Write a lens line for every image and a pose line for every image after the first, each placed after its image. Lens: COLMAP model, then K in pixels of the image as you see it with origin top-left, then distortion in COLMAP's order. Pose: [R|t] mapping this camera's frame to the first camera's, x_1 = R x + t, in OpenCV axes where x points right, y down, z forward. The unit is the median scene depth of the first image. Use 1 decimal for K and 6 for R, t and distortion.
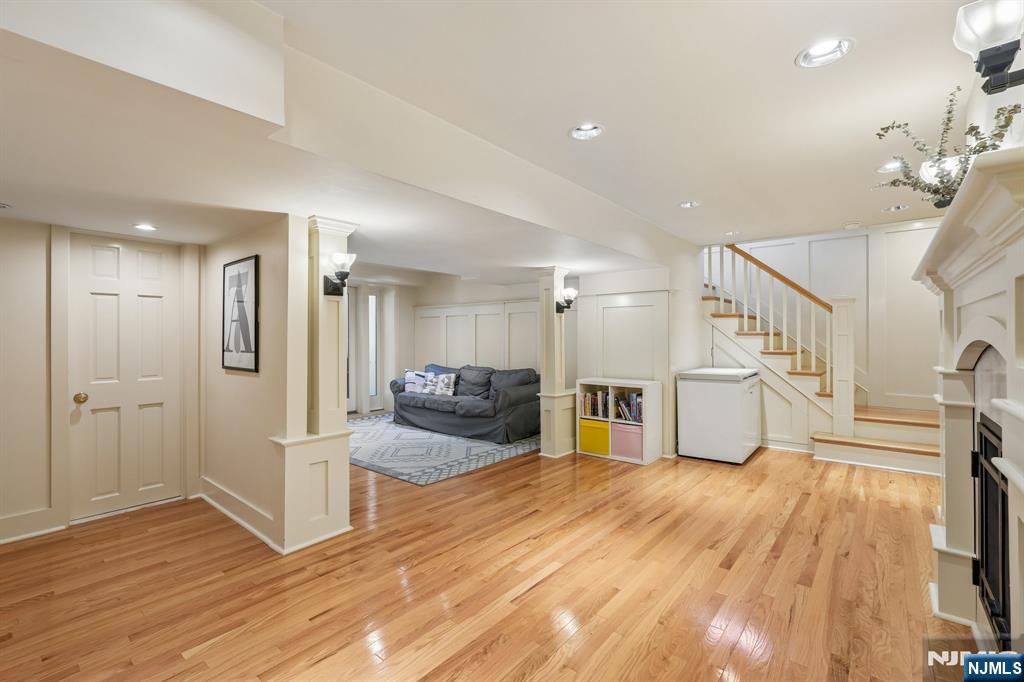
lens RADIAL K [[453.3, 0, 516.5], [0, 453.3, 346.6], [0, 0, 1]] dist [-0.004178, 0.000520]
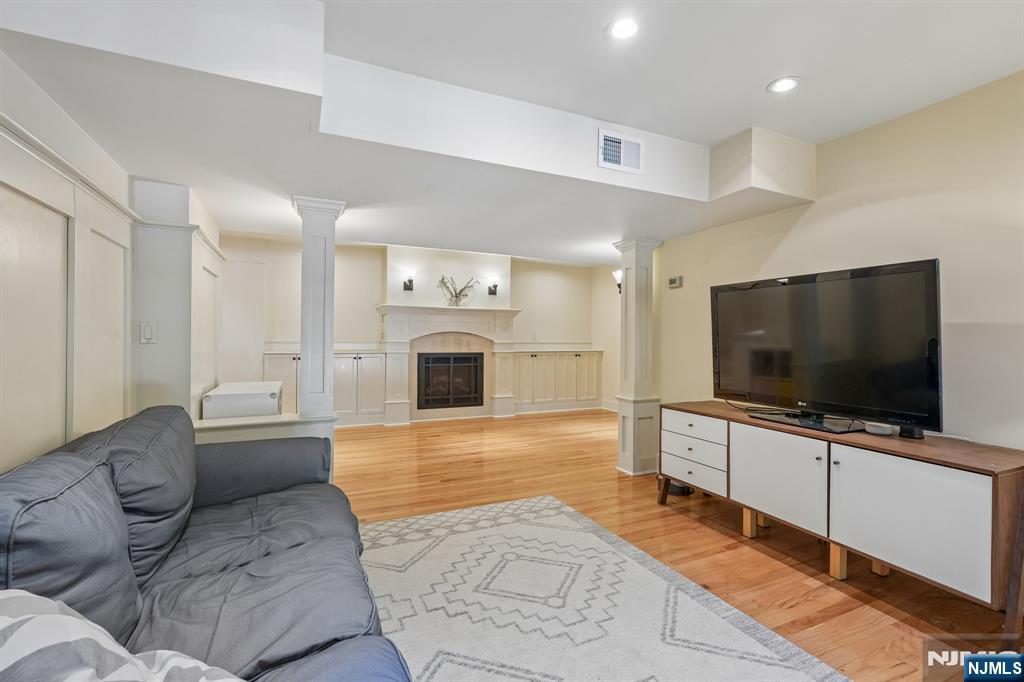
lens RADIAL K [[453.3, 0, 516.5], [0, 453.3, 346.6], [0, 0, 1]] dist [-0.004178, 0.000520]
pose [[-0.904598, -0.010137, 0.426146, -0.470230], [0.005410, 0.999364, 0.035258, -0.004728], [-0.426232, 0.034200, -0.903967, 1.642222]]
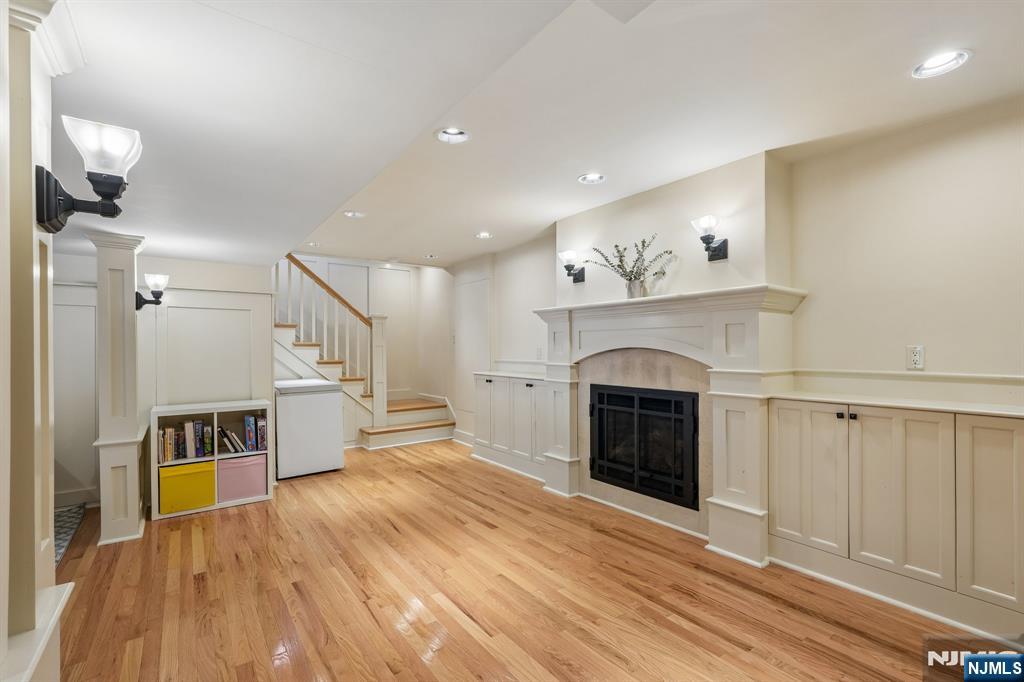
lens RADIAL K [[453.3, 0, 516.5], [0, 453.3, 346.6], [0, 0, 1]] dist [-0.004178, 0.000520]
pose [[0.249493, 0.004058, 0.968368, -0.449206], [0.026610, 0.999585, -0.011045, -0.000510], [-0.968011, 0.028524, 0.249282, 0.365242]]
